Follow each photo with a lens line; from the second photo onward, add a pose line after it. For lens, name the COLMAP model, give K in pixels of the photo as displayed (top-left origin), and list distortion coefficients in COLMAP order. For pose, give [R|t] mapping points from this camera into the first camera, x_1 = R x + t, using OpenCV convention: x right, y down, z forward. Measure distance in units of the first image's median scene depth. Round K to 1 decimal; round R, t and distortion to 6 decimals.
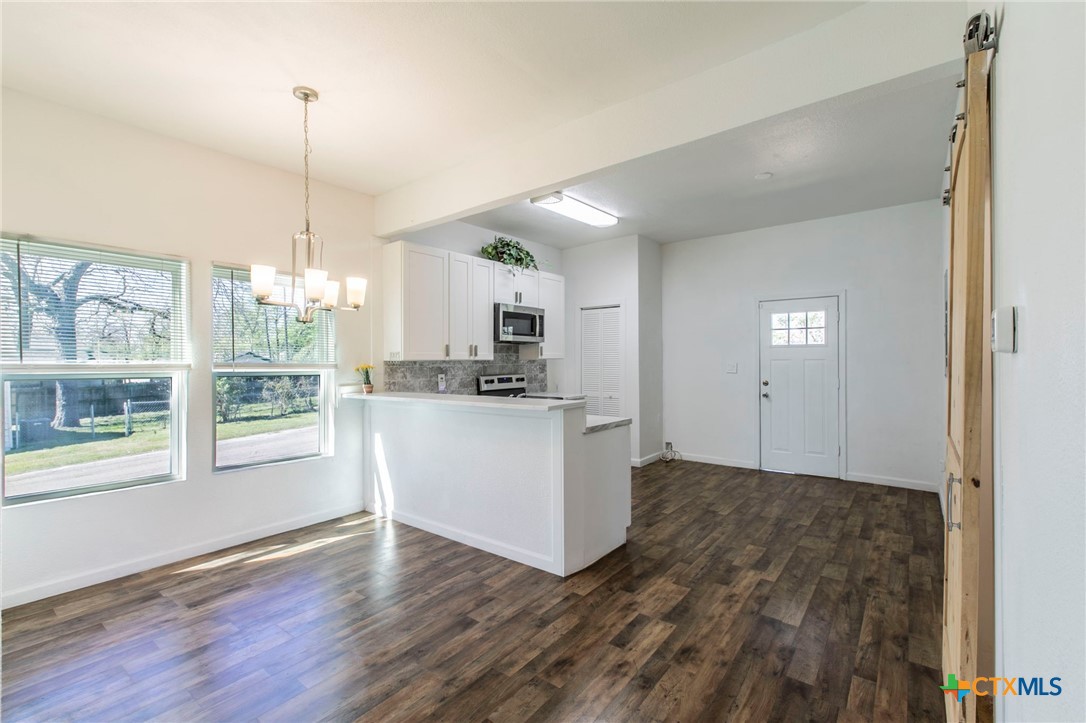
lens RADIAL K [[477.5, 0, 543.0], [0, 477.5, 361.5], [0, 0, 1]] dist [-0.004216, -0.000818]
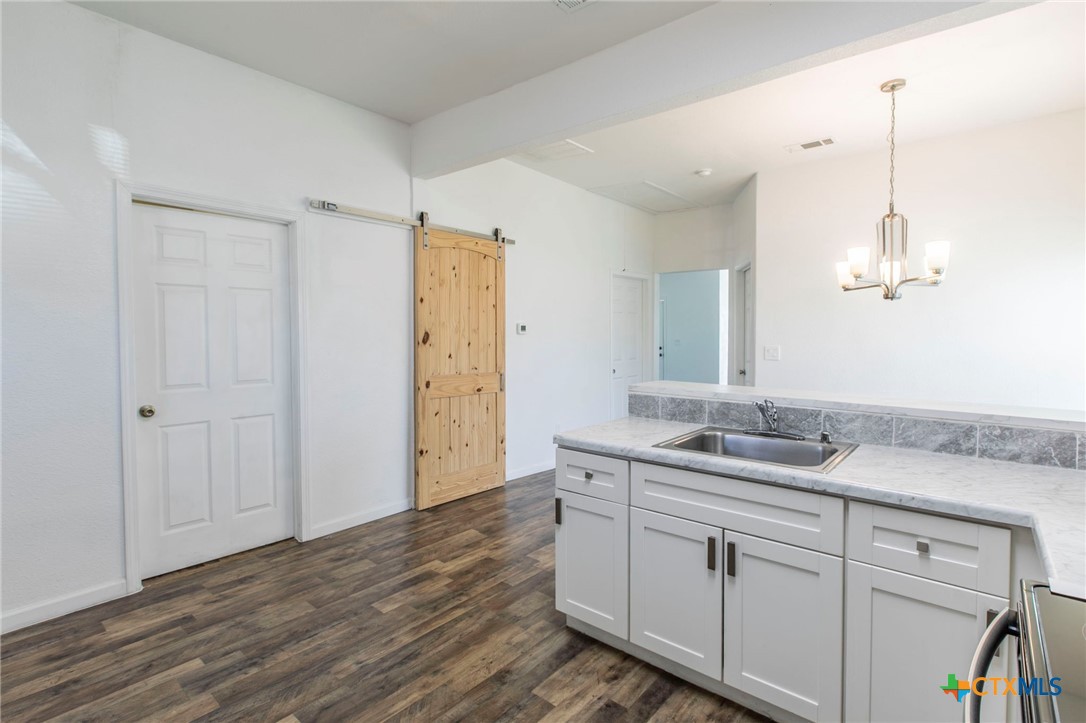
lens RADIAL K [[515.0, 0, 555.8], [0, 515.0, 345.6], [0, 0, 1]] dist [0.000136, -0.000065]
pose [[-0.999483, 0.002456, 0.032072, 0.117011], [0.003312, 0.999639, 0.026673, -0.005820], [-0.031995, 0.026765, -0.999130, 1.183835]]
